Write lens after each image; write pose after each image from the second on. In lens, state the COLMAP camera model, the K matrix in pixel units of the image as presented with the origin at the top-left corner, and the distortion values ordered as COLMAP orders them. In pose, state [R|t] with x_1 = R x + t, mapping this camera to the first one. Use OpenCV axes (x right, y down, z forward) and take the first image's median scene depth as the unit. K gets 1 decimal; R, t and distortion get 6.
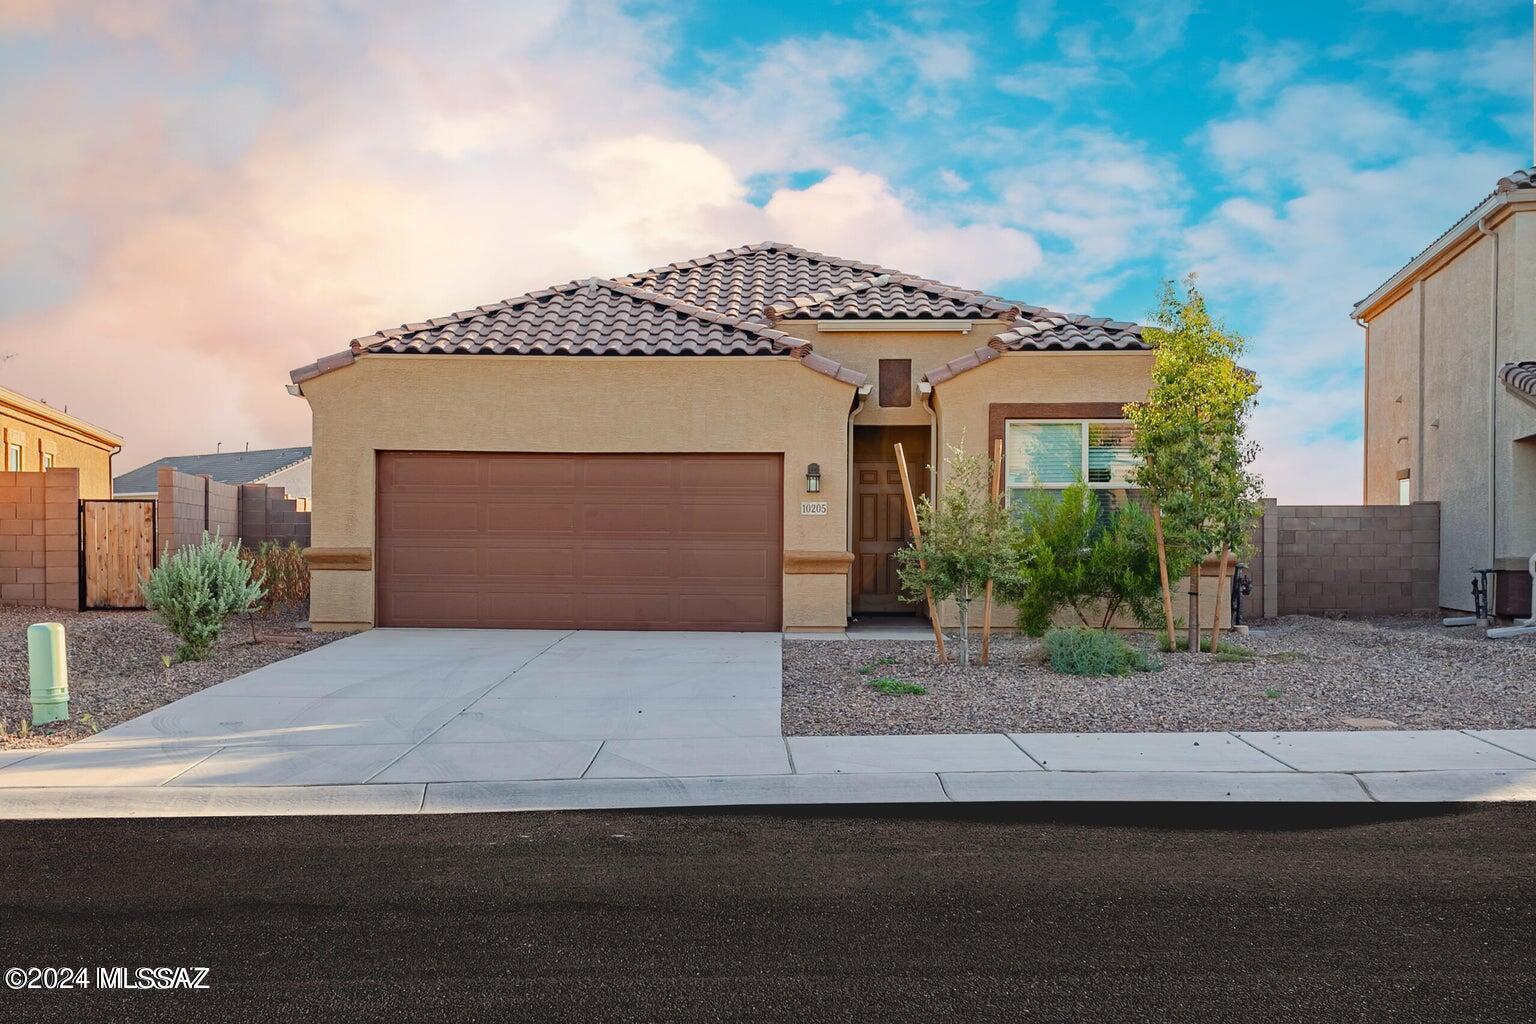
lens RADIAL K [[1580.8, 0, 770.0], [0, 1580.8, 525.9], [0, 0, 1]] dist [0.039469, 0.000000]
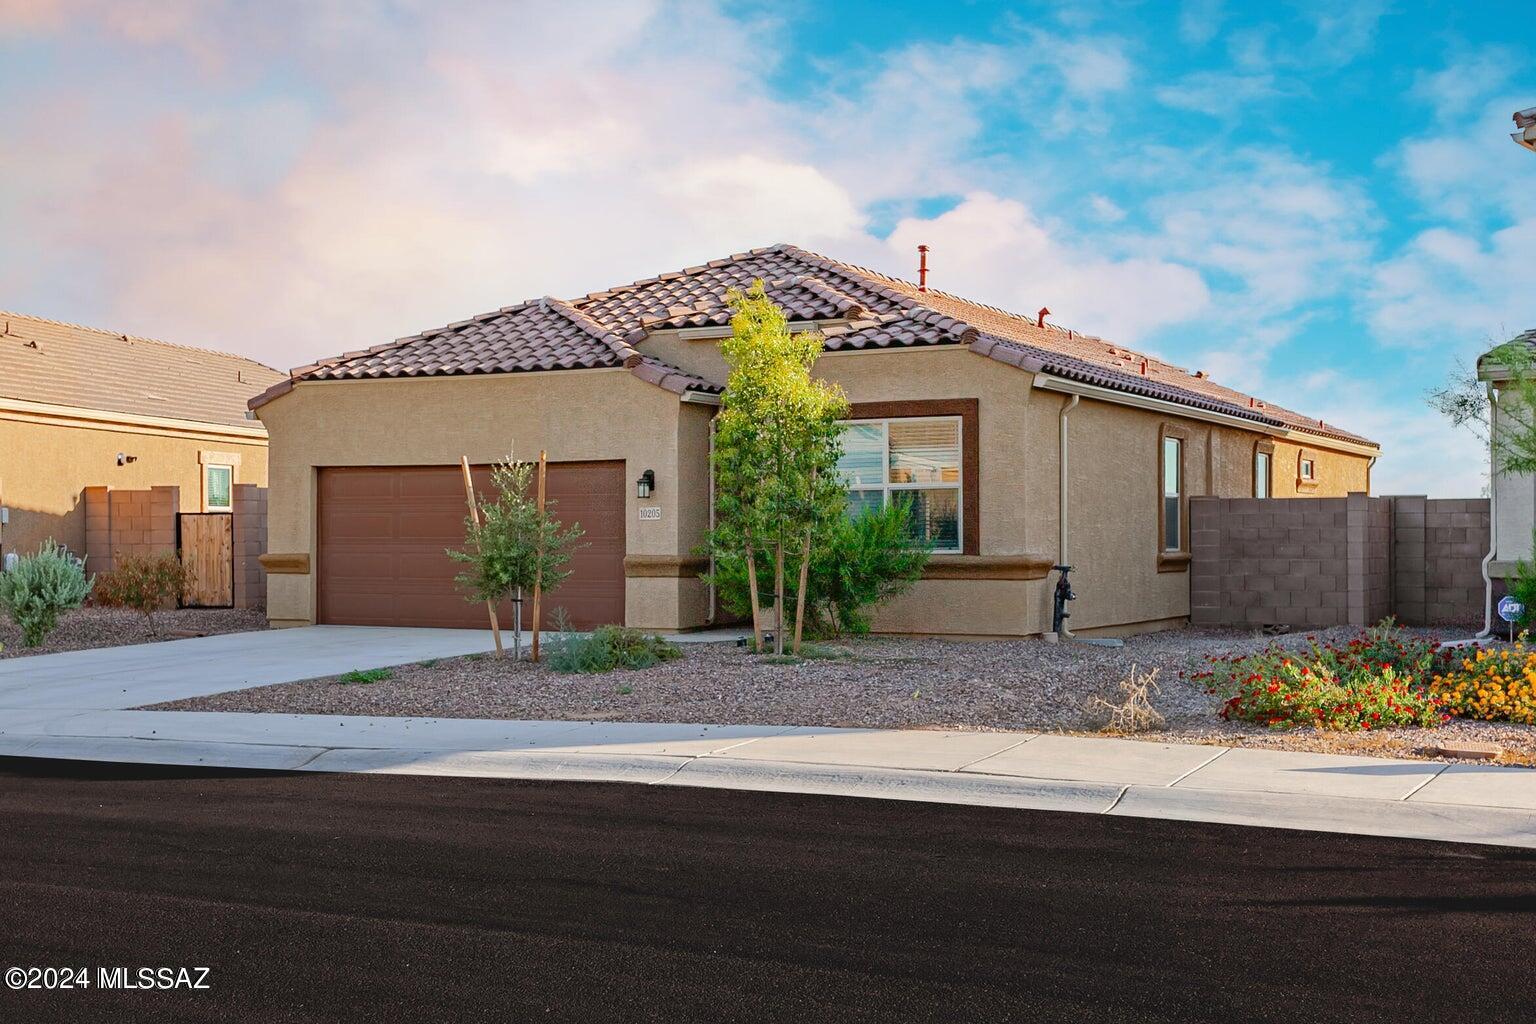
lens RADIAL K [[1749.7, 0, 760.9], [0, 1749.7, 513.5], [0, 0, 1]] dist [0.060001, 0.000000]
pose [[0.920646, -0.013645, -0.390160, 0.530684], [0.010828, 0.999897, -0.009419, 0.000565], [0.390248, 0.004447, 0.920699, -0.023933]]
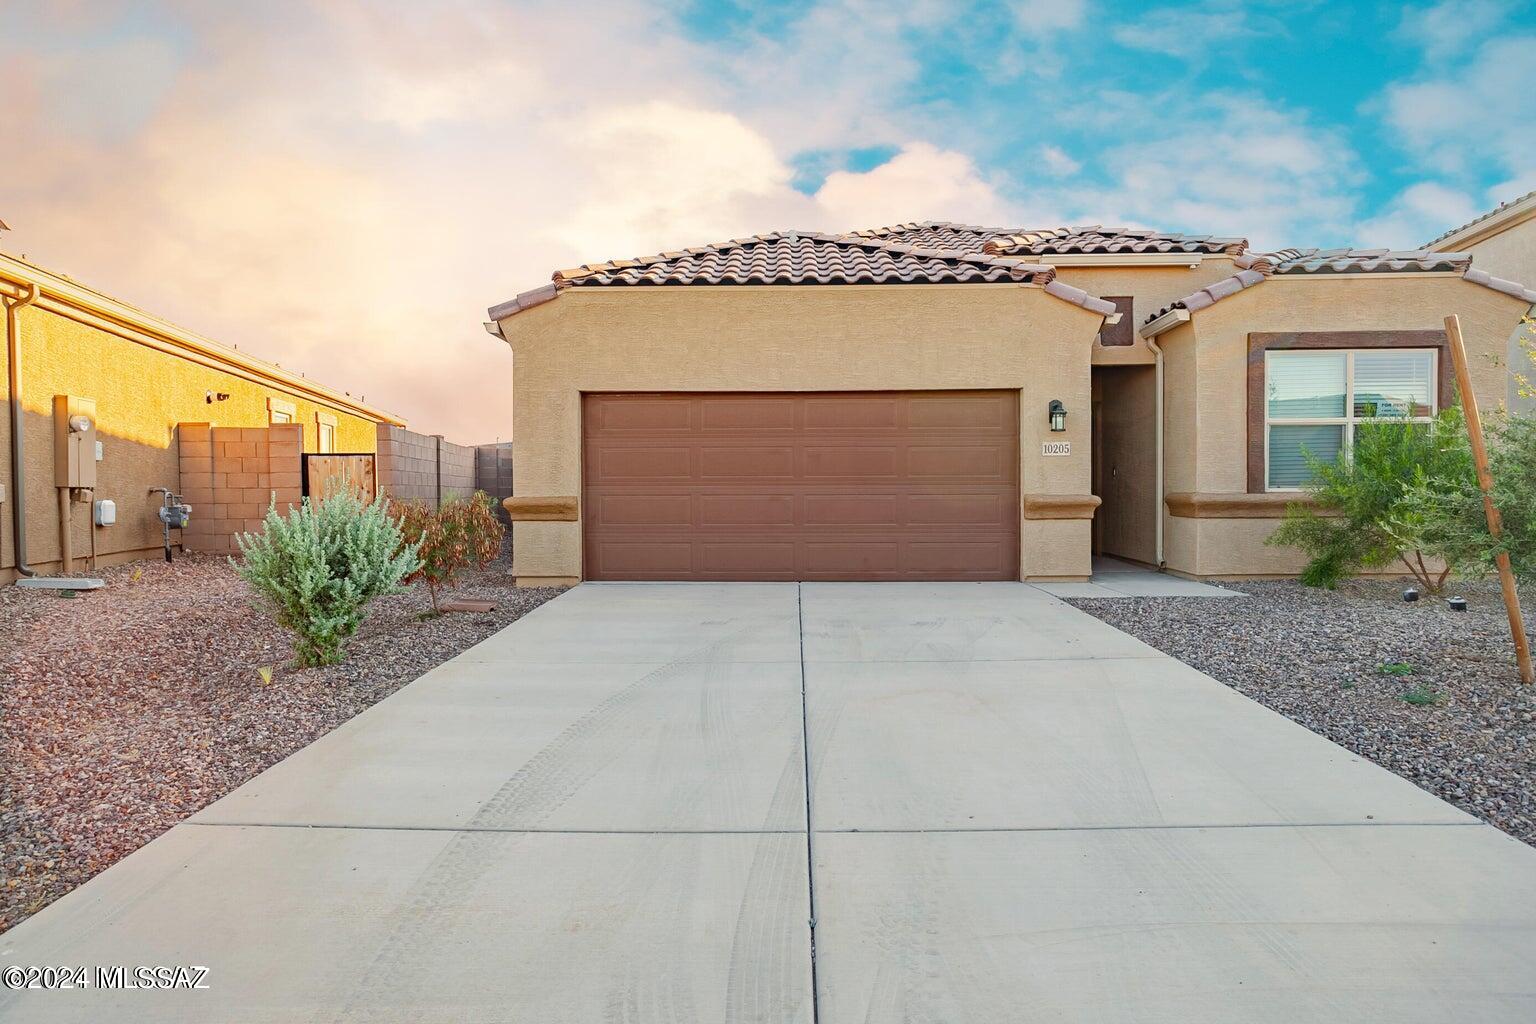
lens RADIAL K [[858.5, 0, 822.6], [0, 858.5, 482.9], [0, 0, 1]] dist [-0.034053, 0.000084]
pose [[0.999512, -0.011846, 0.028920, -0.122037], [0.011759, 0.999926, 0.003193, 0.005748], [-0.028955, -0.002851, 0.999577, 0.493018]]
